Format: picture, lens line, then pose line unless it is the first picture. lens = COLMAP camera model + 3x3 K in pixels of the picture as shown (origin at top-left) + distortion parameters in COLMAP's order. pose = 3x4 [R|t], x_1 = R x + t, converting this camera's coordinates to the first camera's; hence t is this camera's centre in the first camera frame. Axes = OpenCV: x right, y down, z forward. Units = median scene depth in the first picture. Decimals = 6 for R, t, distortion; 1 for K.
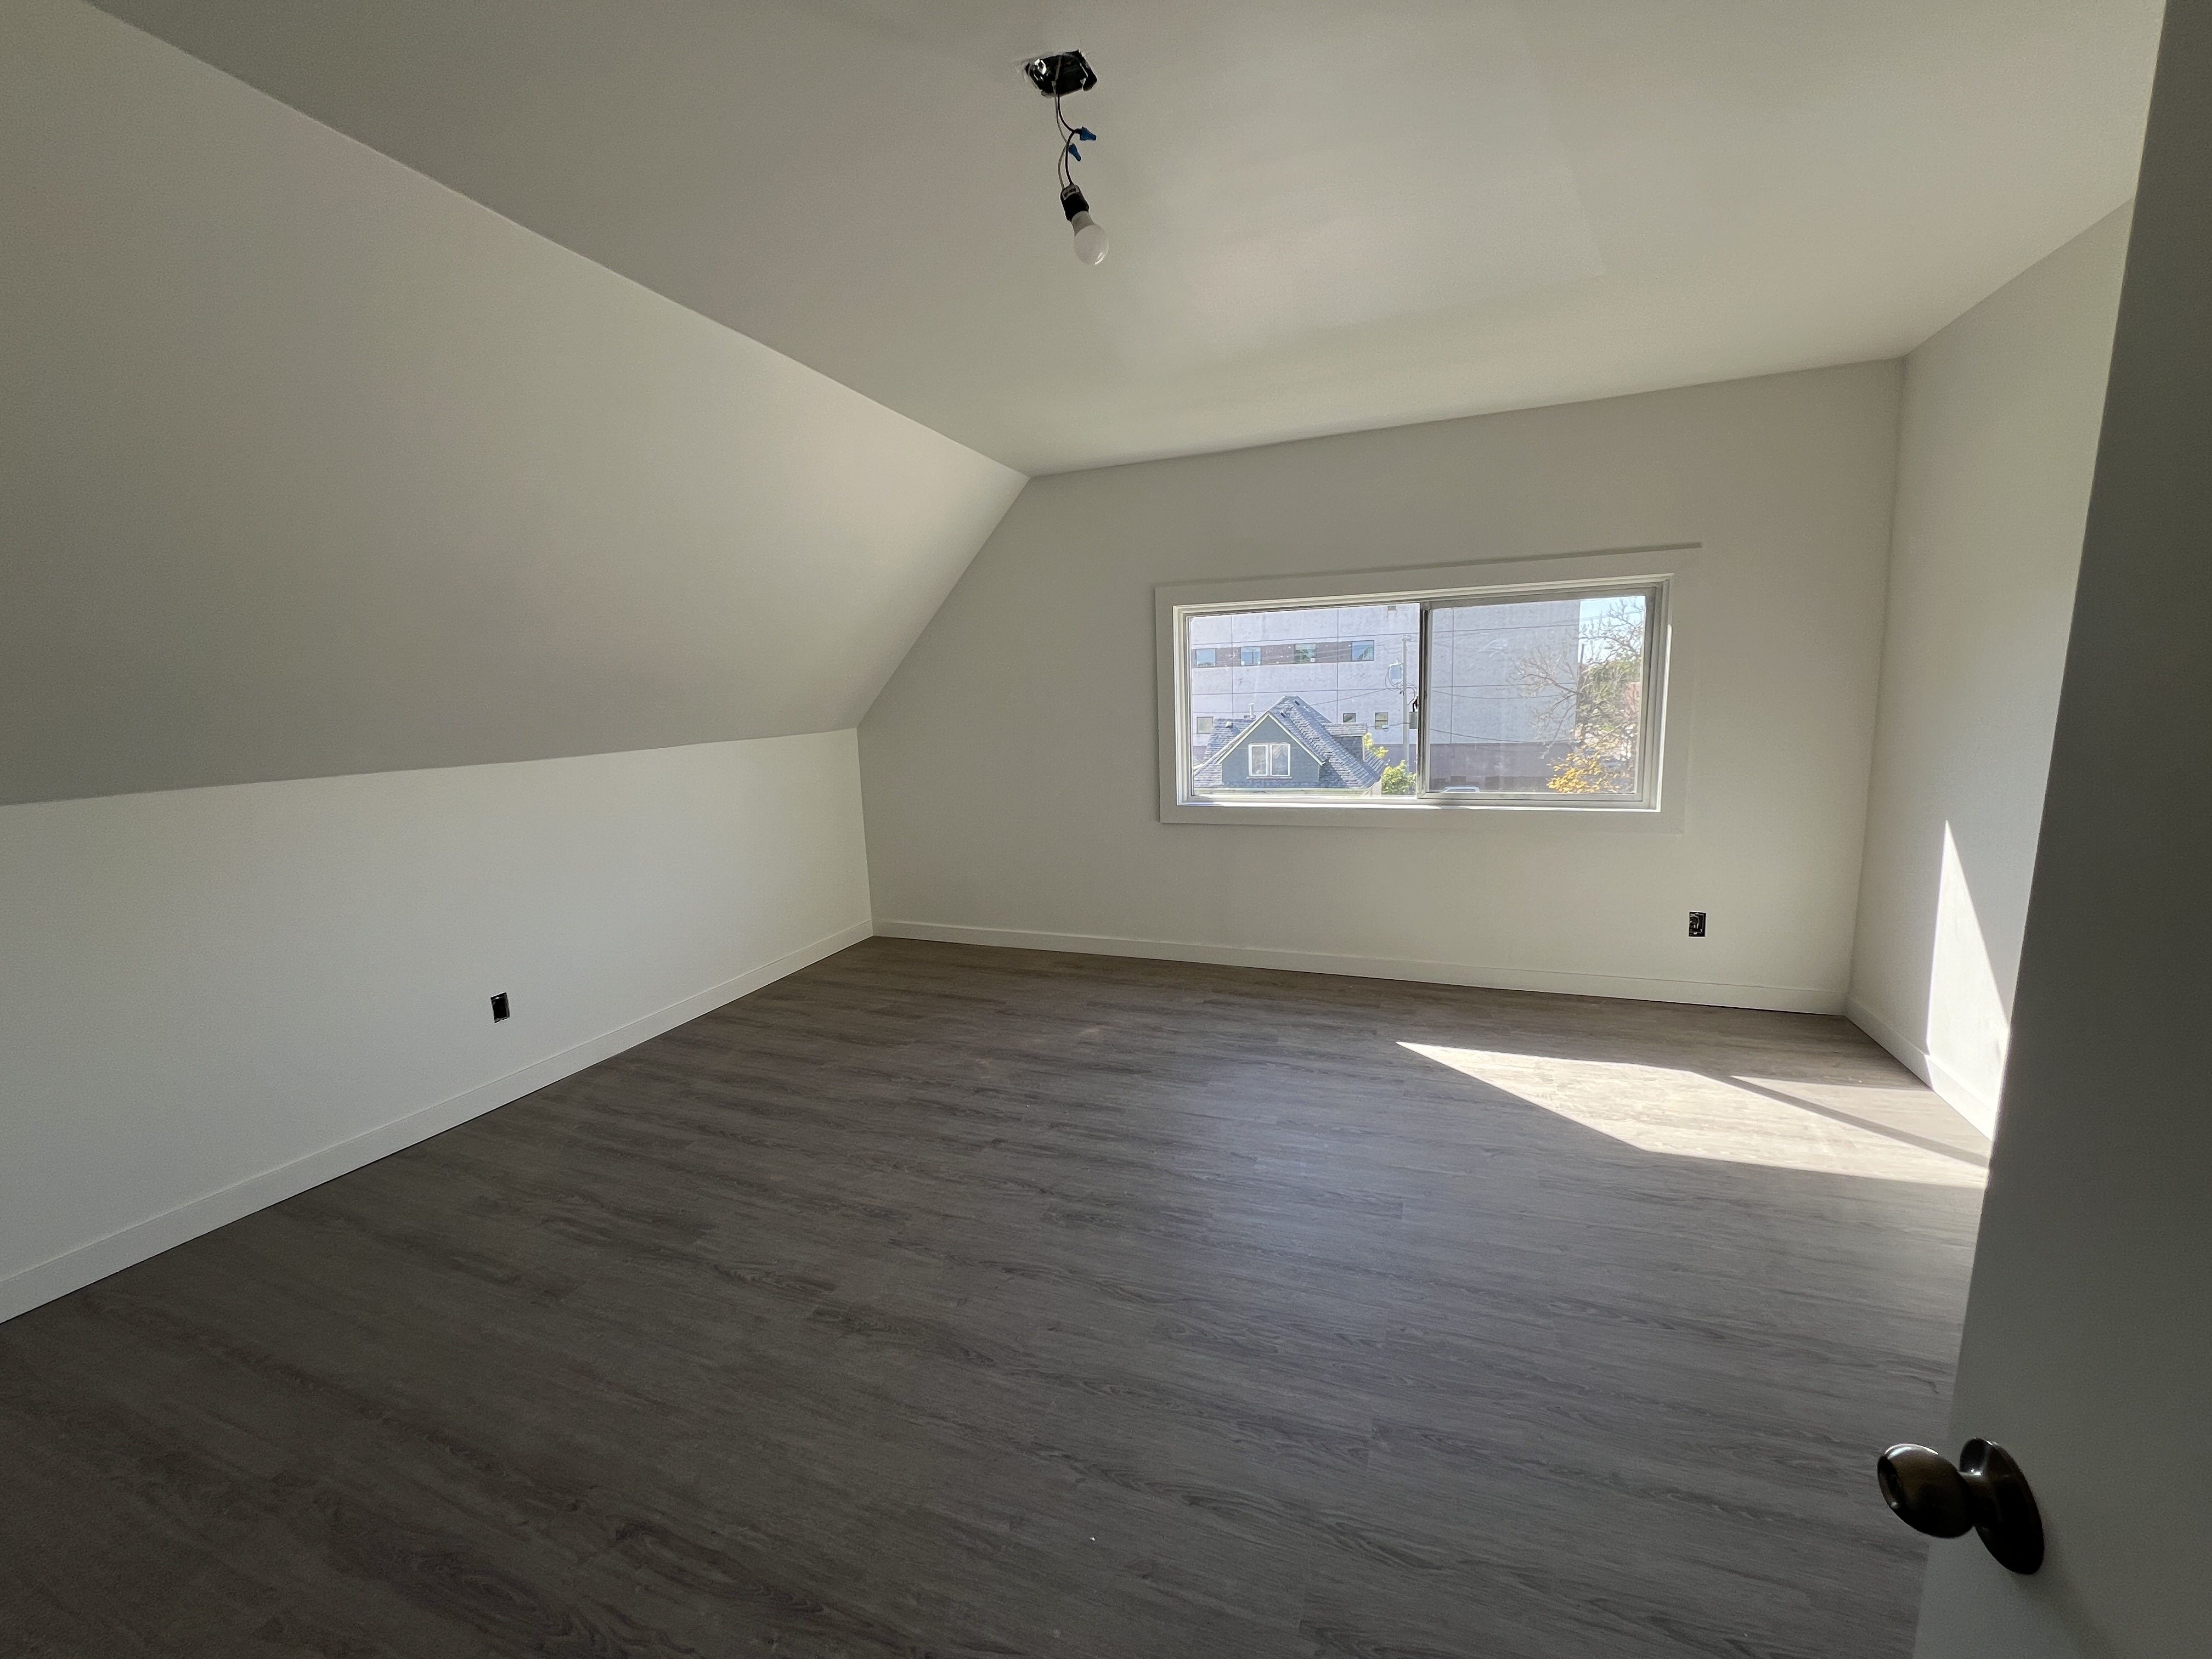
lens RADIAL K [[884.8, 0, 1109.3], [0, 884.8, 833.6], [0, 0, 1]] dist [-0.001949, 0.000524]
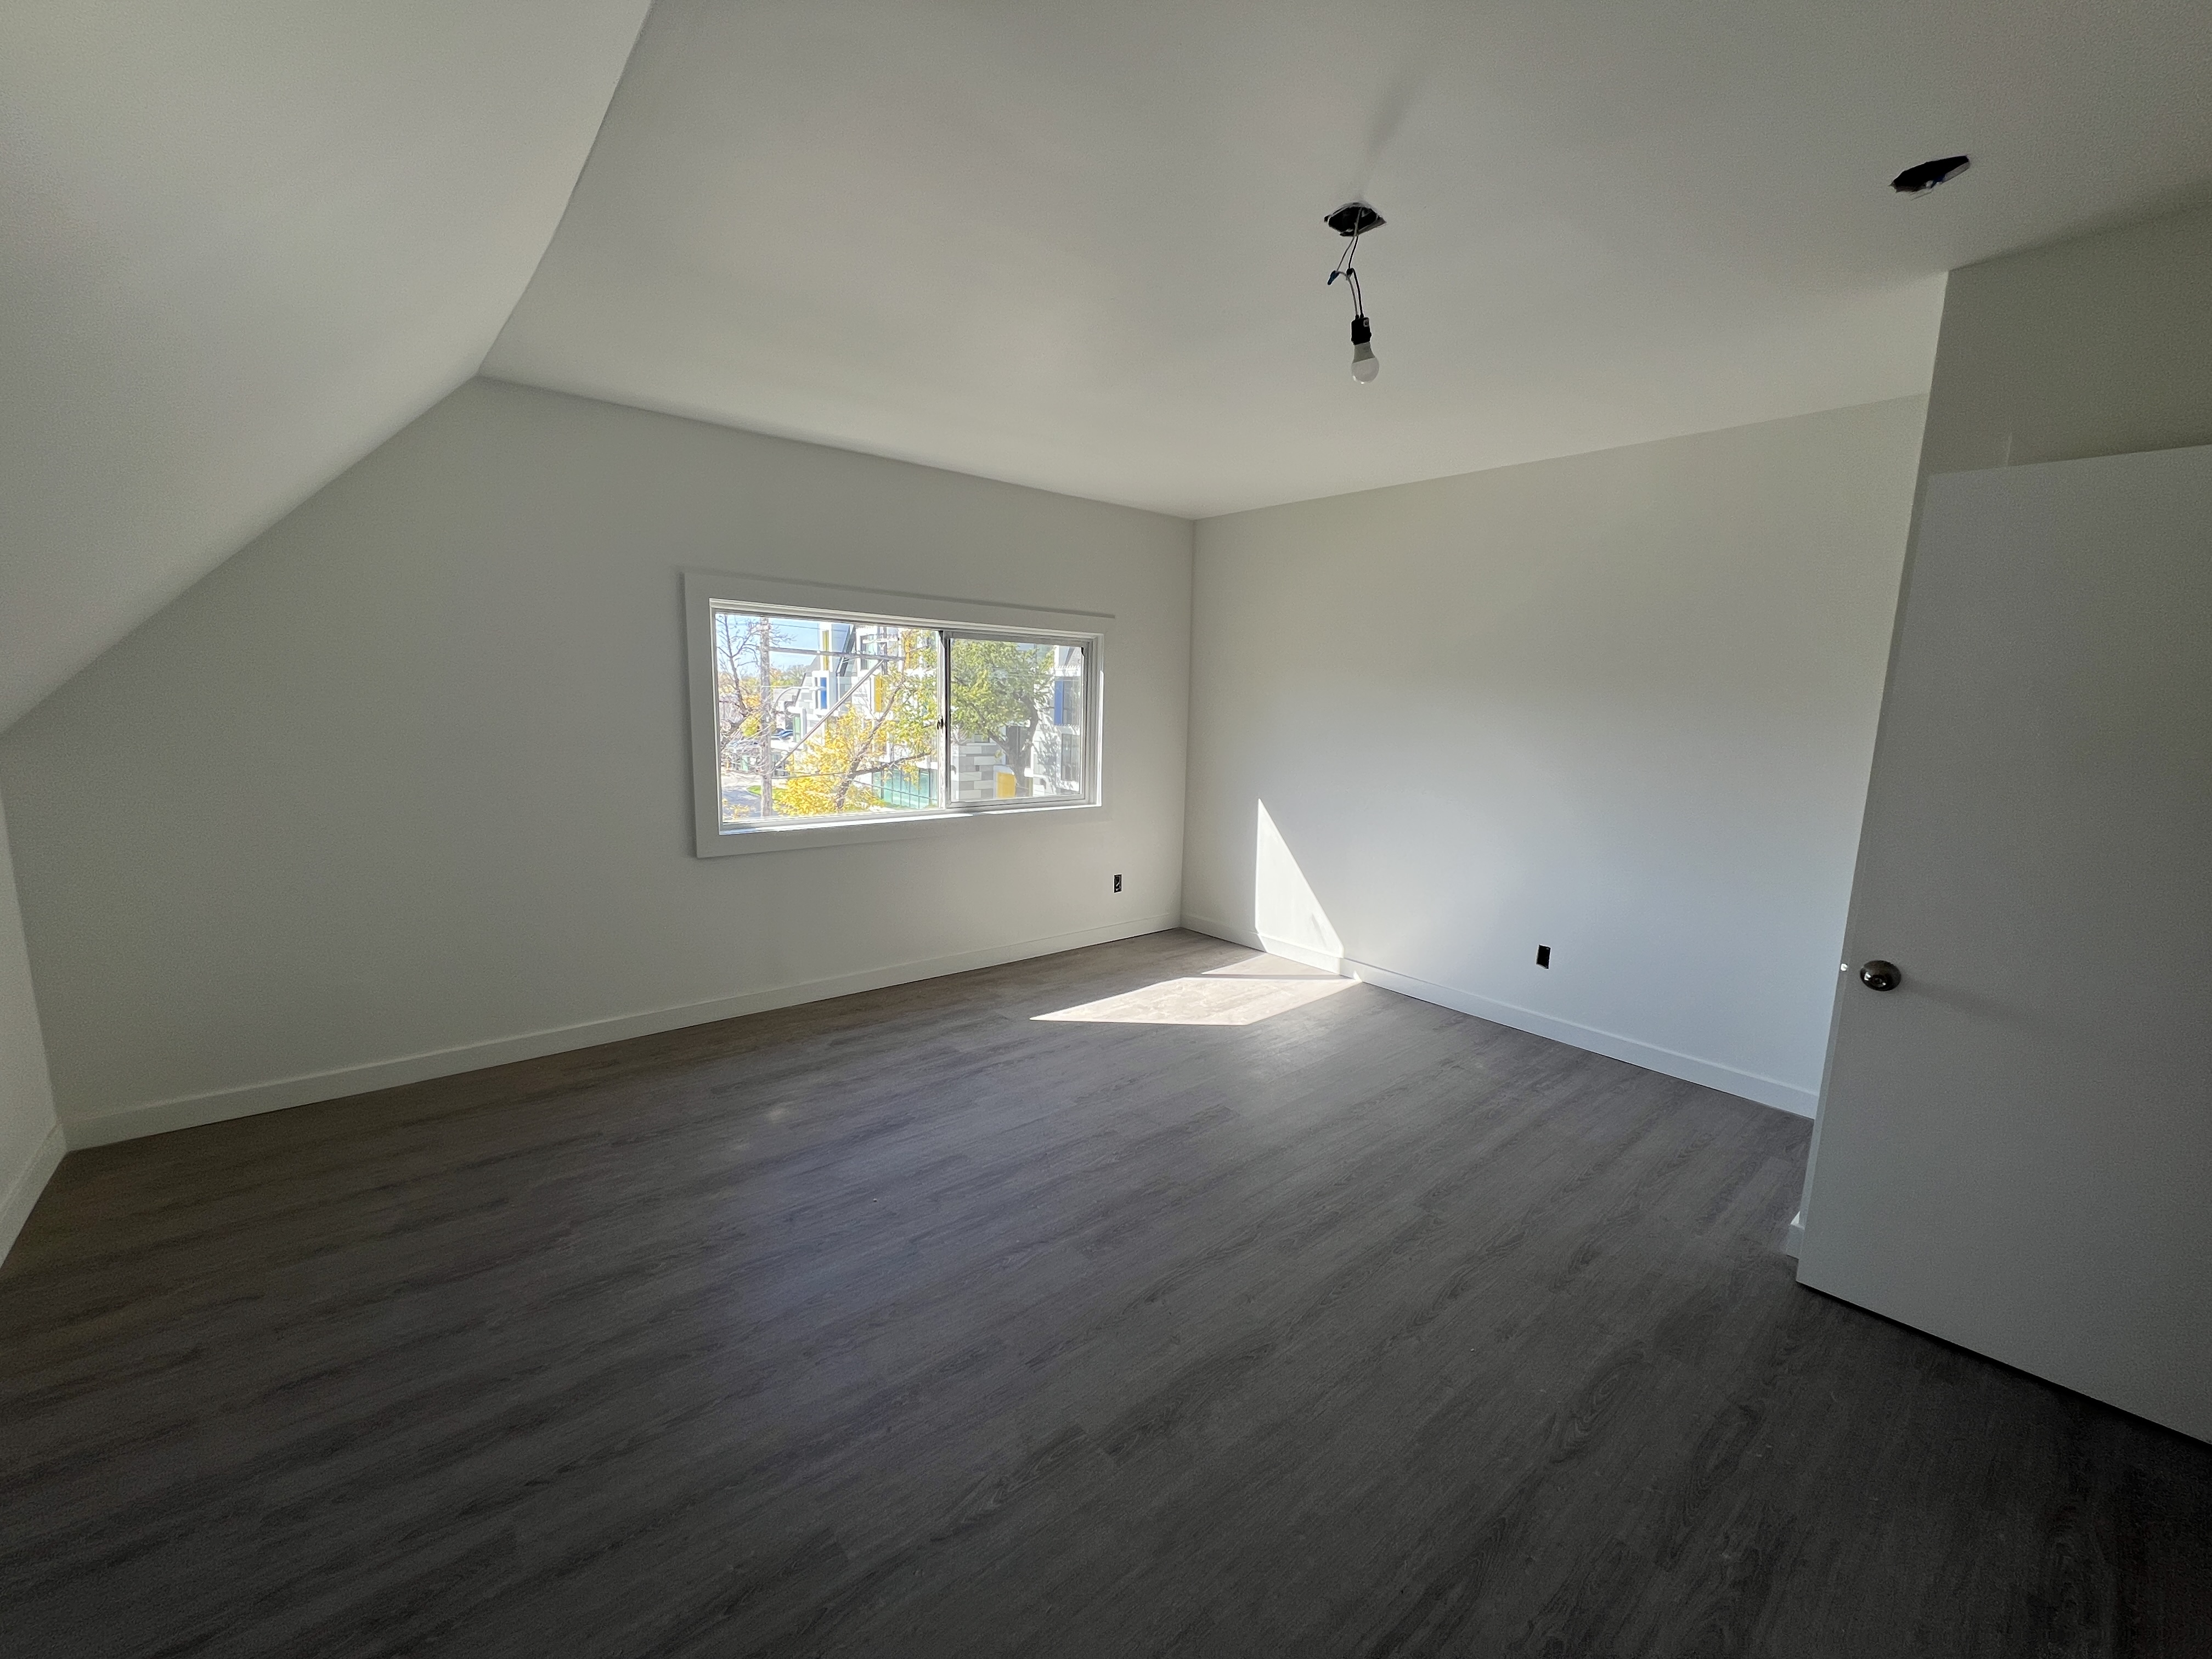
lens RADIAL K [[884.8, 0, 1112.7], [0, 884.8, 832.2], [0, 0, 1]] dist [-0.001949, 0.000524]
pose [[0.475880, -0.086279, 0.875268, -0.598876], [0.096055, 0.994322, 0.045789, -0.046506], [-0.874249, 0.062284, 0.481466, 0.332523]]
